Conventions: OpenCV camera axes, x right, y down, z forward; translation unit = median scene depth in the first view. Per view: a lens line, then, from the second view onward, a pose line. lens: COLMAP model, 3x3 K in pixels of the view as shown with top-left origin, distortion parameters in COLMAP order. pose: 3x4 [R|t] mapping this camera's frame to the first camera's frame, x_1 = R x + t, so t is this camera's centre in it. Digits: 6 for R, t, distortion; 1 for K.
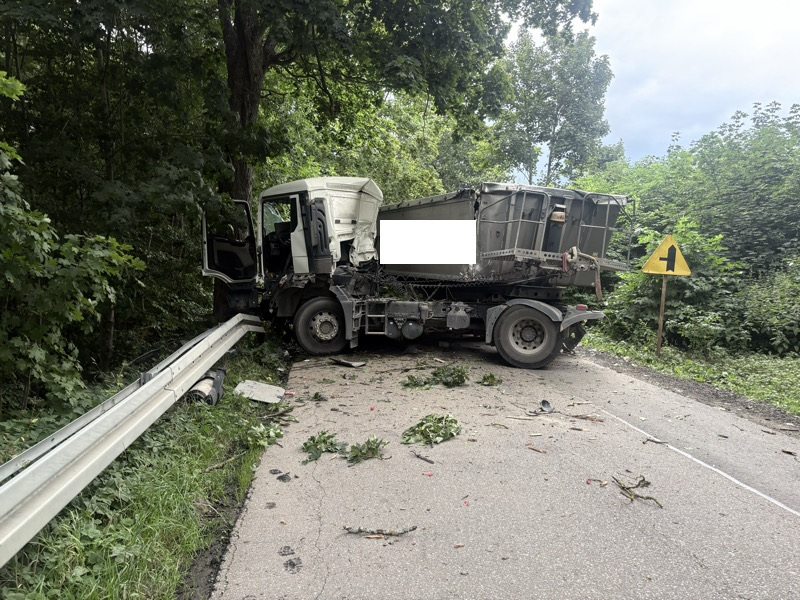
lens RADIAL K [[616.1, 0, 405.5], [0, 616.1, 300.5], [0, 0, 1]] dist [0.054757, -0.071331]
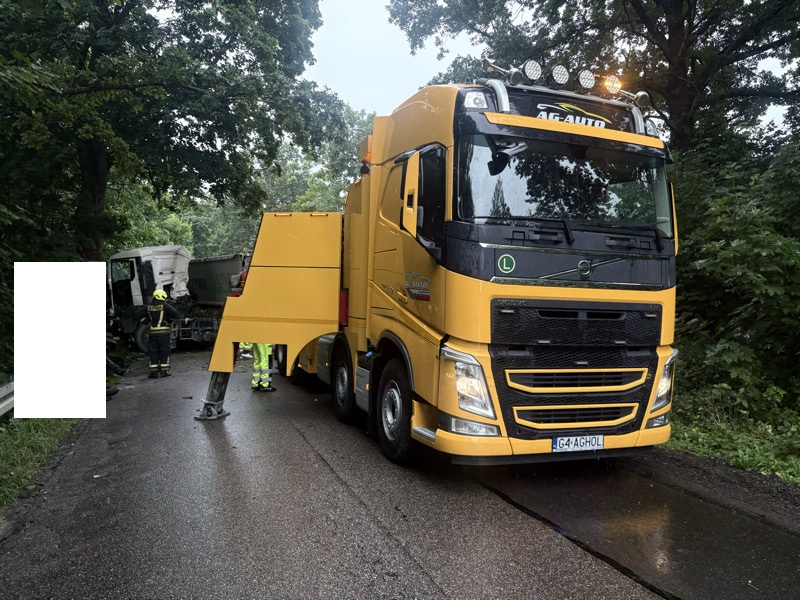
lens RADIAL K [[608.7, 0, 400.0], [0, 608.7, 300.0], [0, 0, 1]] dist [0.034337, -0.044947]
pose [[0.973498, -0.040752, 0.225035, 0.144887], [0.049825, 0.998152, -0.034785, 0.033106], [-0.223202, 0.045076, 0.973730, -0.749393]]
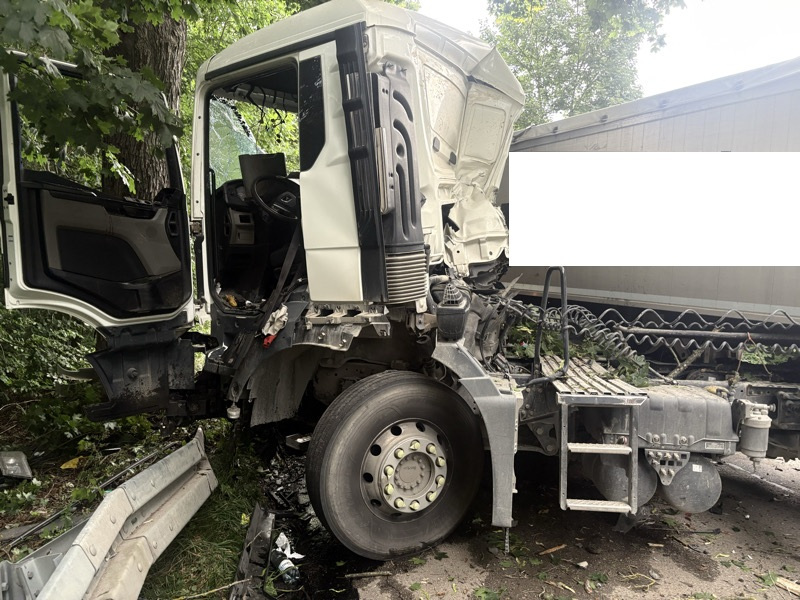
lens RADIAL K [[616.1, 0, 405.5], [0, 616.1, 300.5], [0, 0, 1]] dist [0.054757, -0.071331]
pose [[0.995766, -0.000329, 0.091928, -0.160499], [-0.000031, 0.999992, 0.003917, -0.045528], [-0.091928, -0.003903, 0.995758, 0.678452]]
